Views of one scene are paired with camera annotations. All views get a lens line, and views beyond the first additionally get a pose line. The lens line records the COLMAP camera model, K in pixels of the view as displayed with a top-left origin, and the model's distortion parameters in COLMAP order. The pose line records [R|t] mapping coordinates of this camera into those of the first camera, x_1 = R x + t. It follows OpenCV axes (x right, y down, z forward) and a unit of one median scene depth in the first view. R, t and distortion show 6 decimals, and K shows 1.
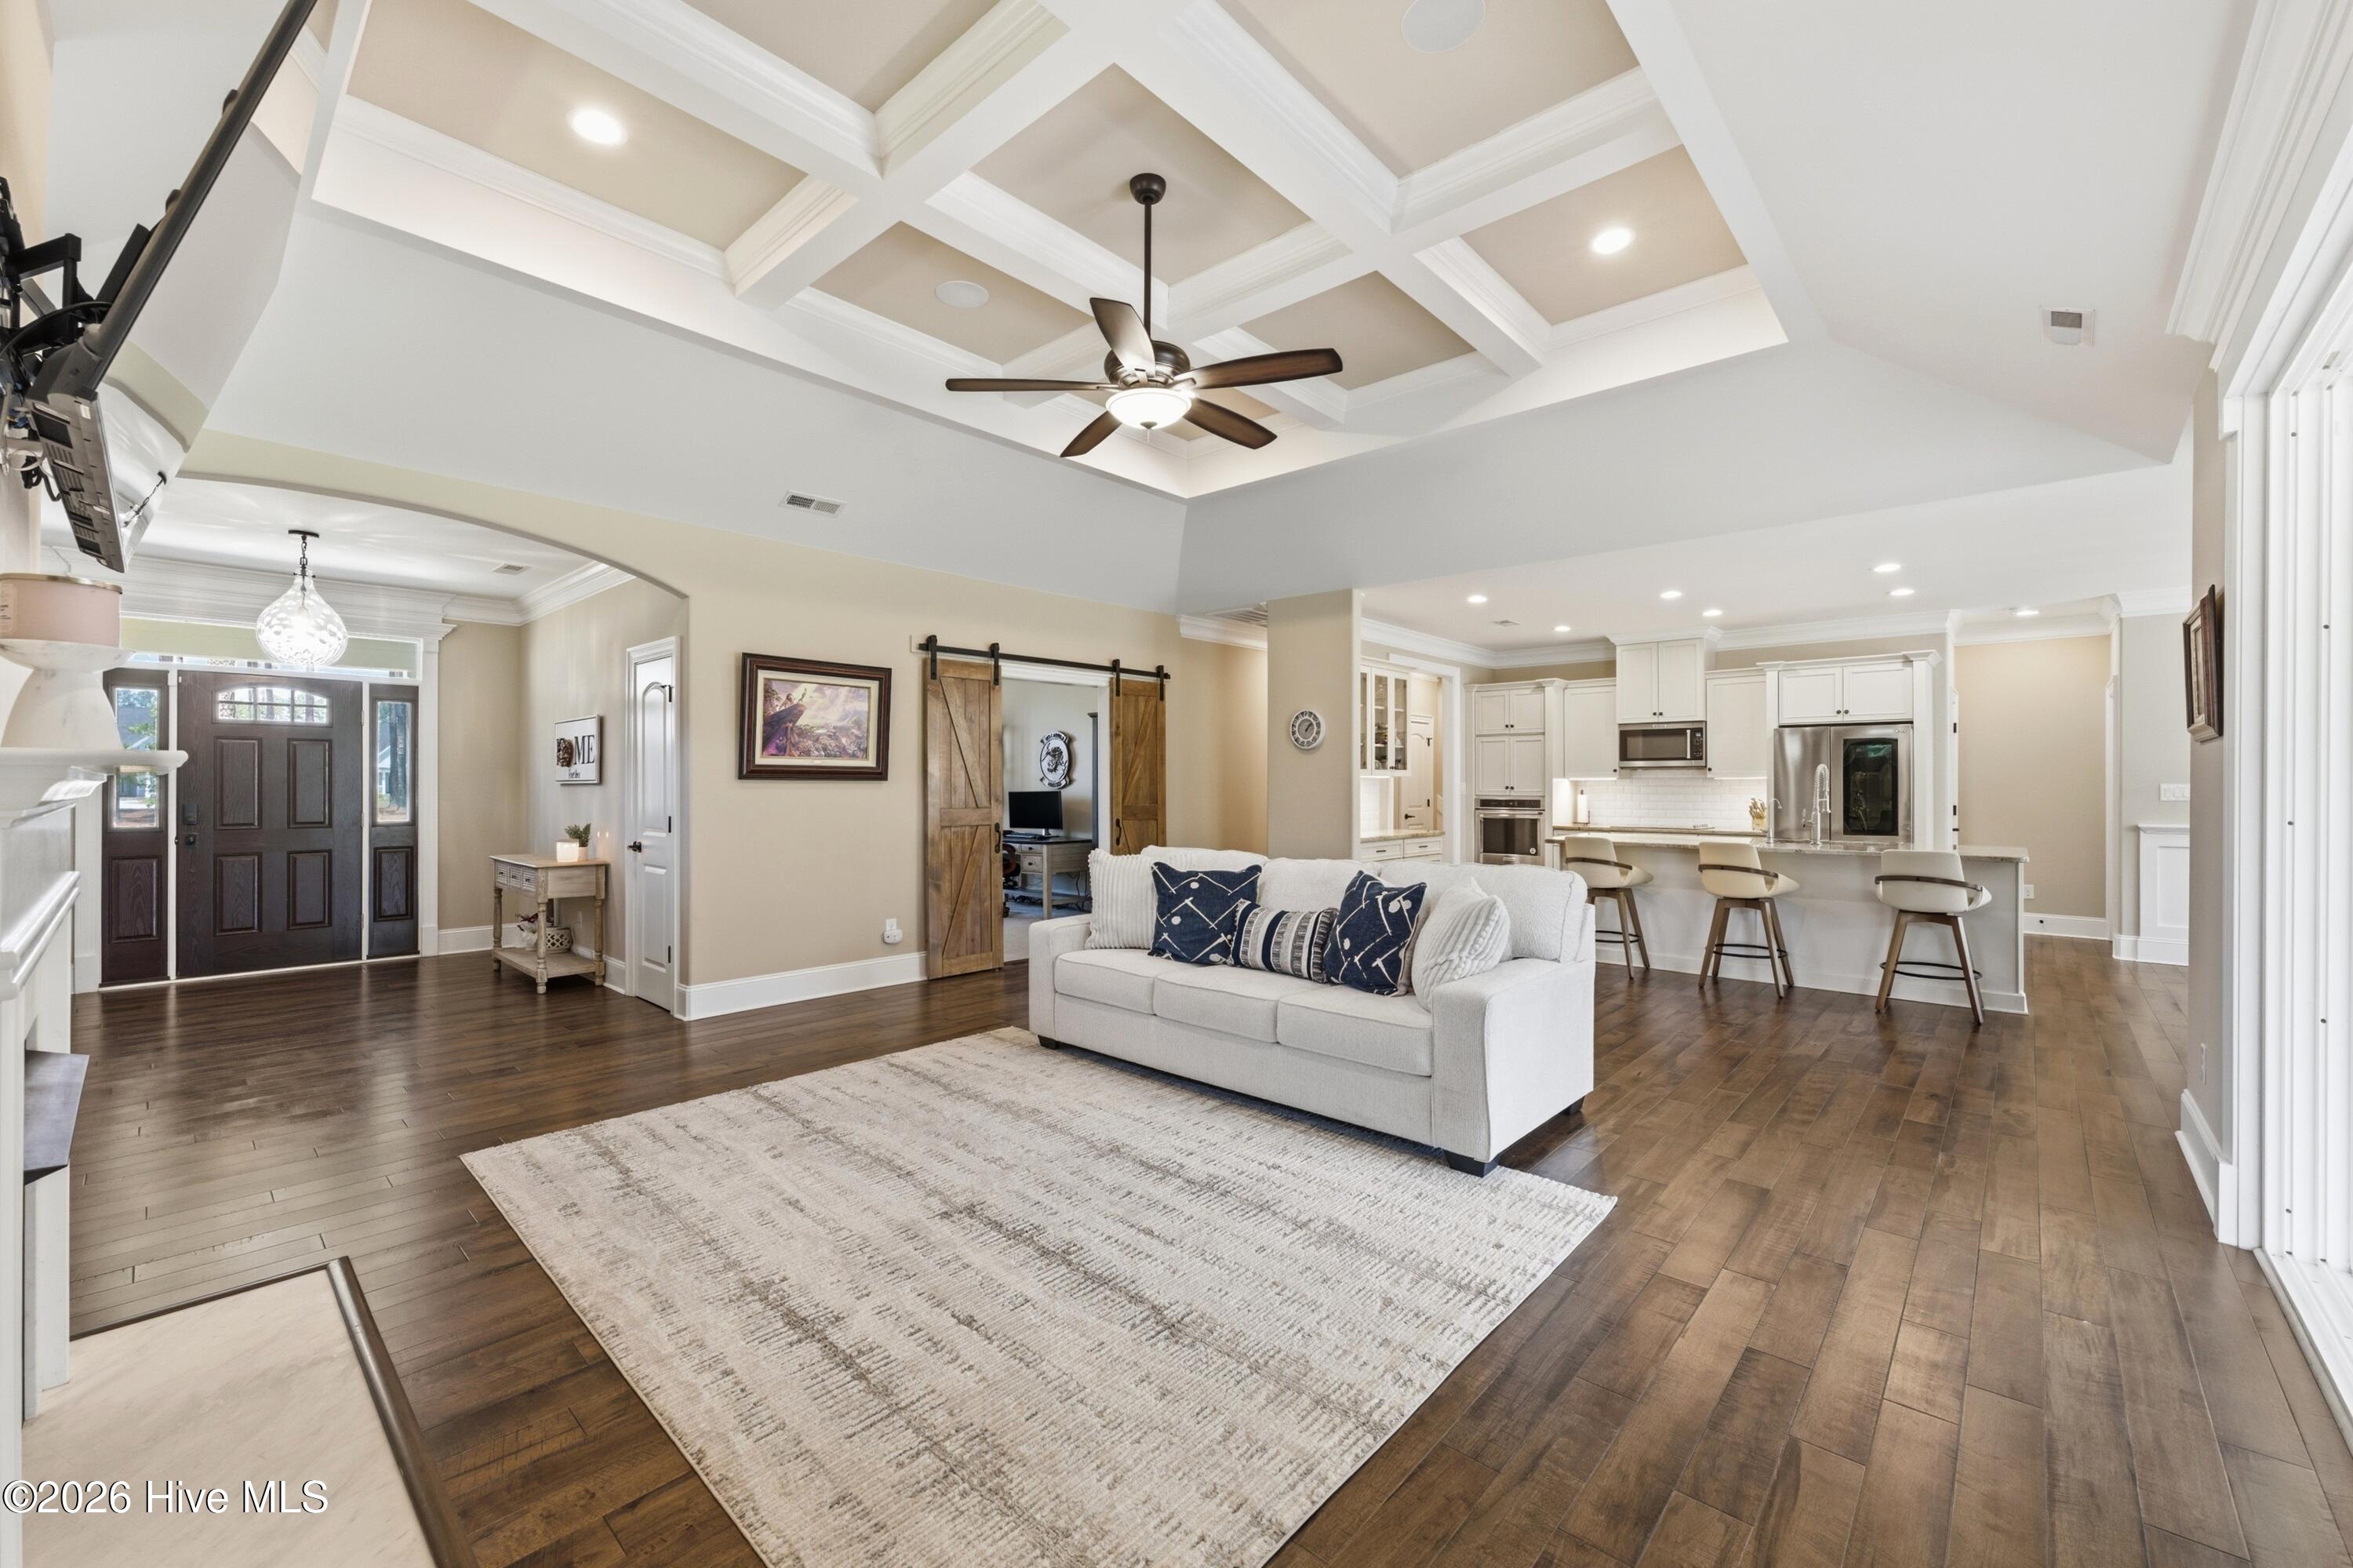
lens RADIAL K [[938.3, 0, 1185.9], [0, 938.3, 785.5], [0, 0, 1]] dist [0.000017, 0.000106]
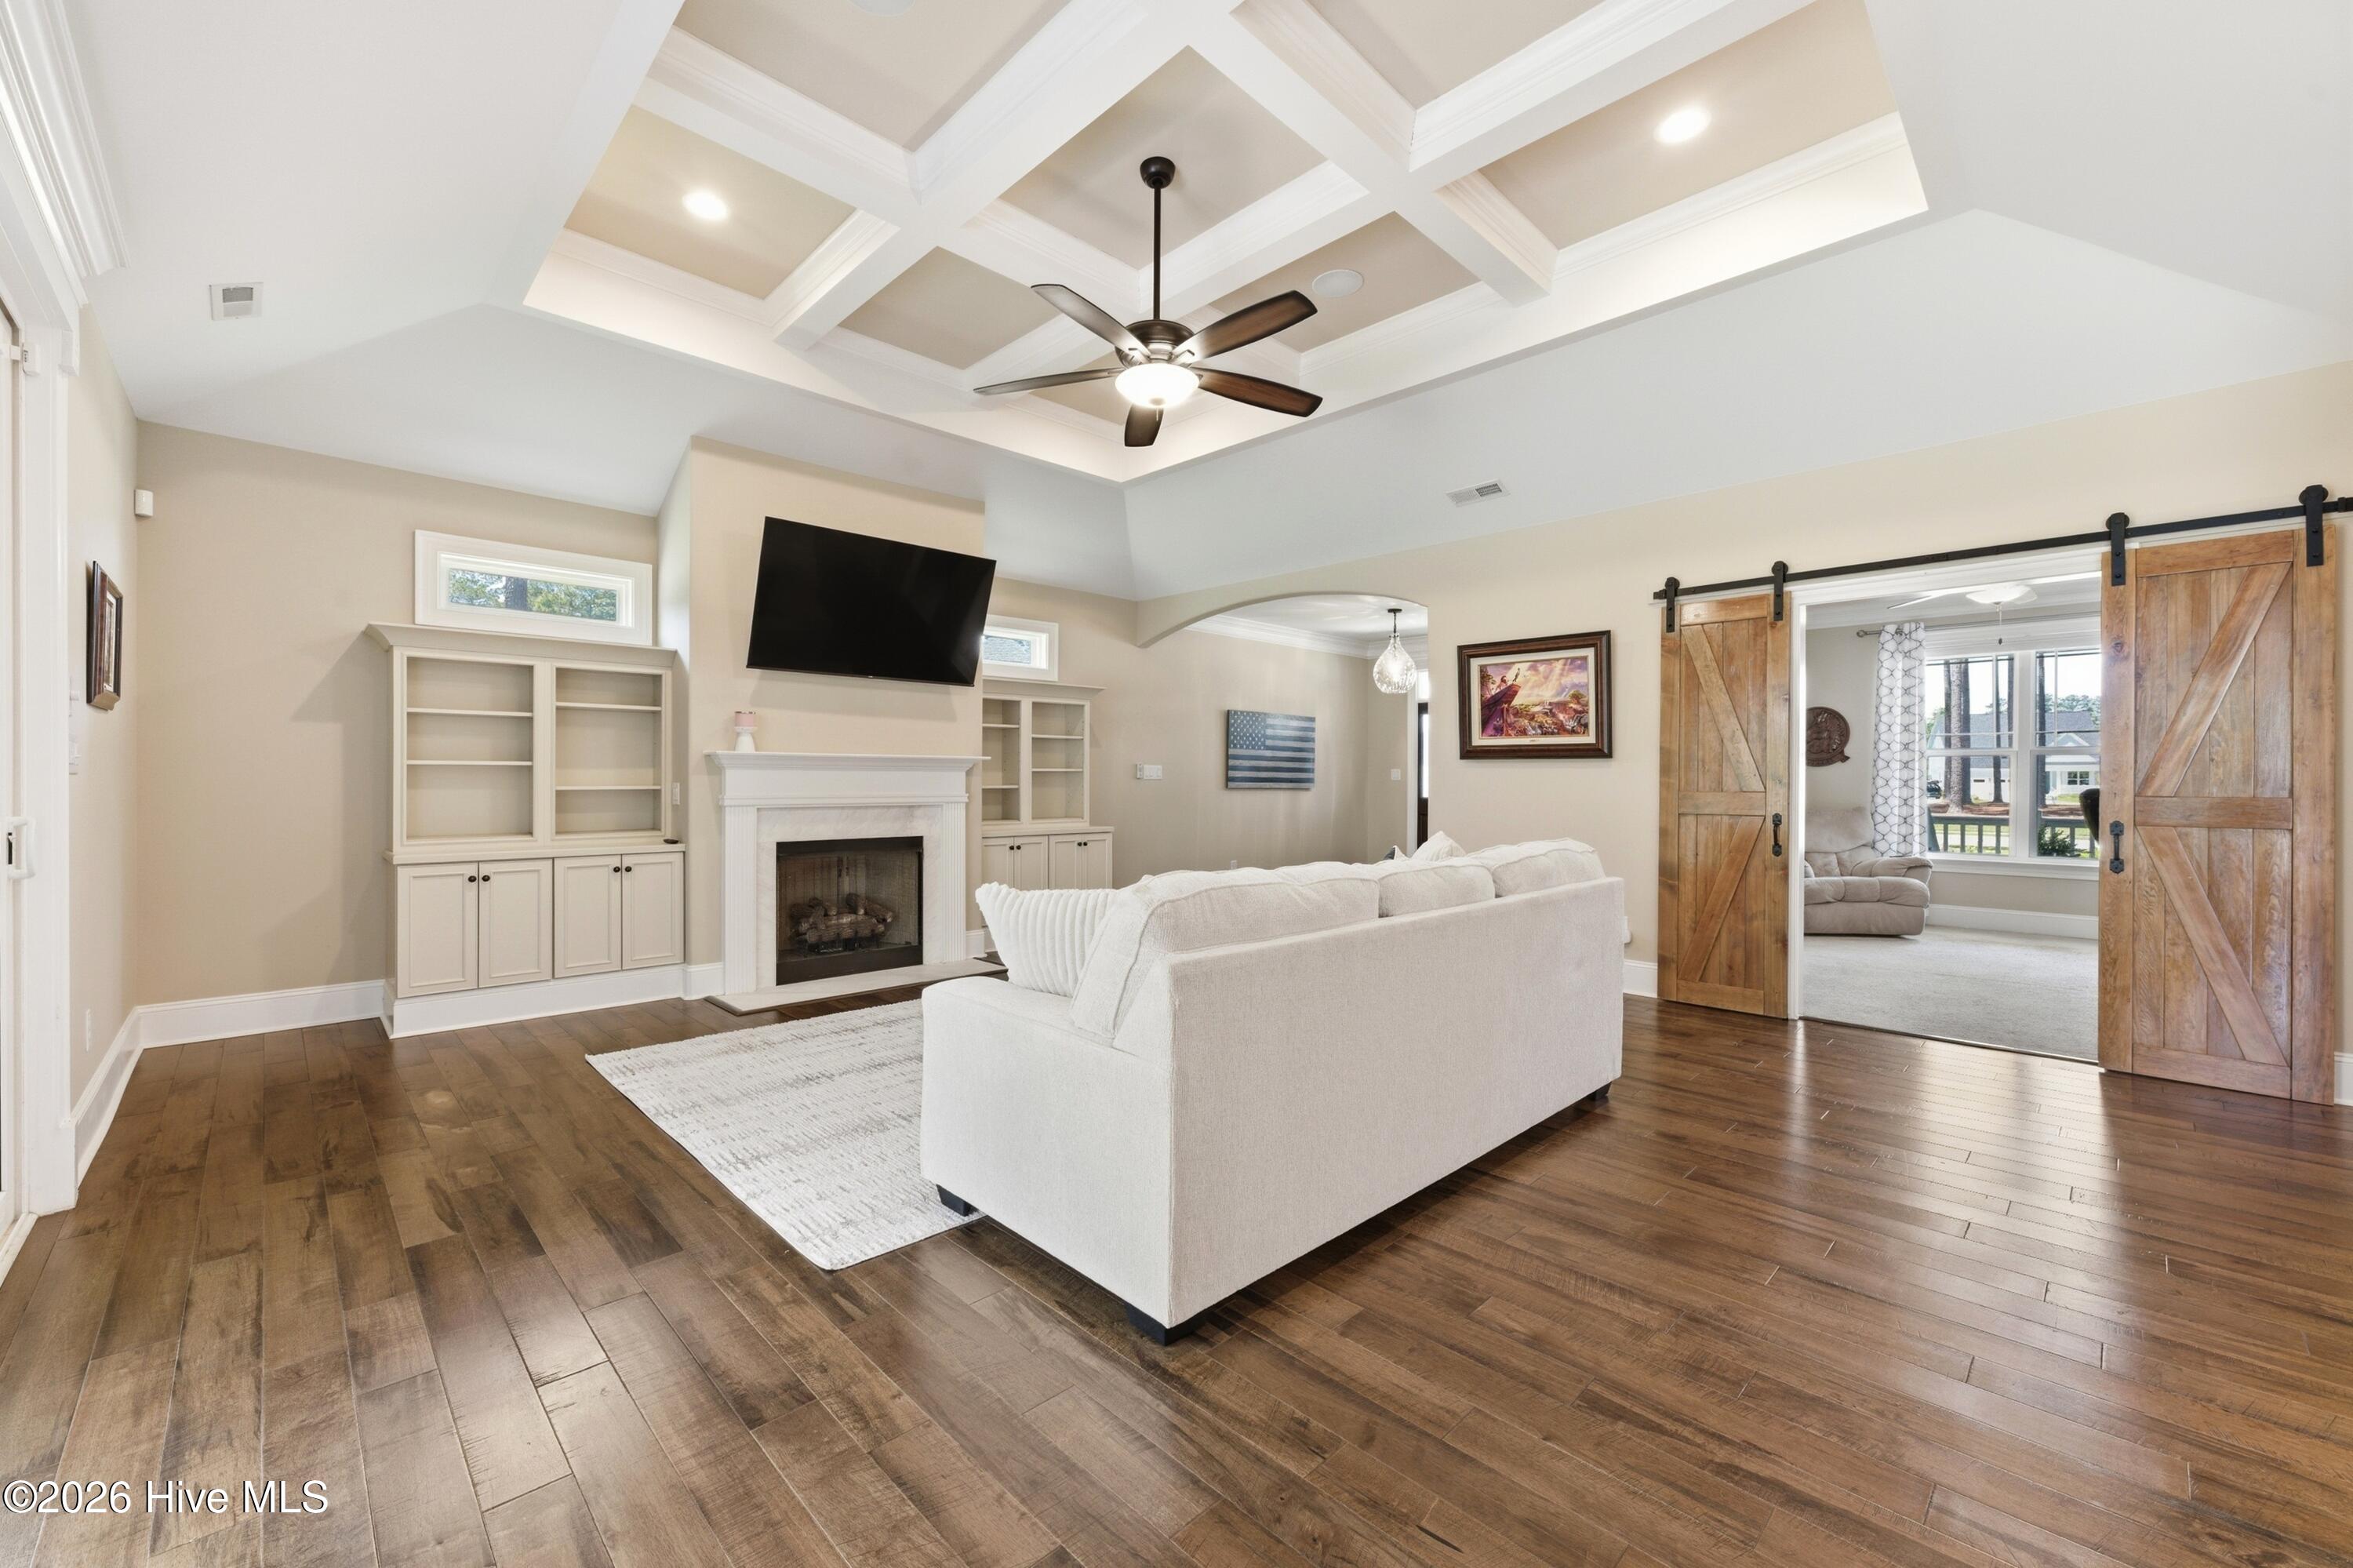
lens RADIAL K [[938.3, 0, 1171.8], [0, 938.3, 776.3], [0, 0, 1]] dist [0.000017, 0.000106]
pose [[-0.067276, -0.003570, -0.997728, 0.612743], [-0.005294, 0.999981, -0.003221, 0.017874], [0.997720, 0.005065, -0.067294, 0.672507]]
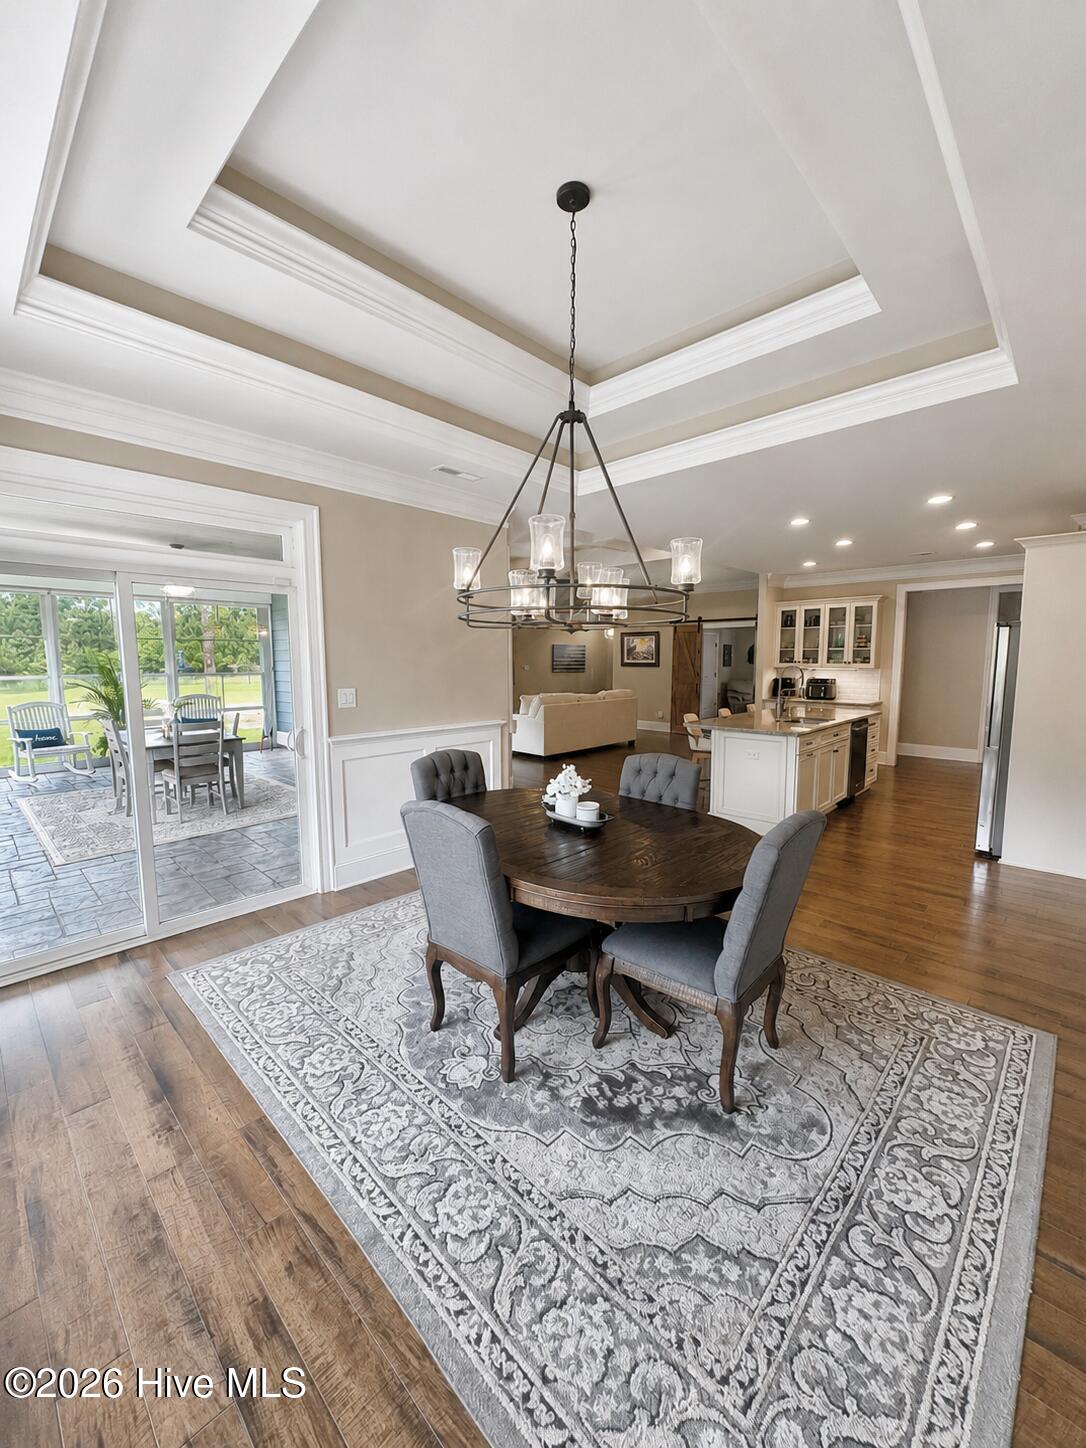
lens RADIAL K [[583.6, 0, 543.2], [0, 583.6, 722.5], [0, 0, 1]] dist [-0.000537, -0.000058]
pose [[-0.030621, 0.113499, -0.993066, 1.730826], [0.000165, 0.993533, 0.113548, -0.044459], [0.999531, 0.003313, -0.030441, 0.697893]]
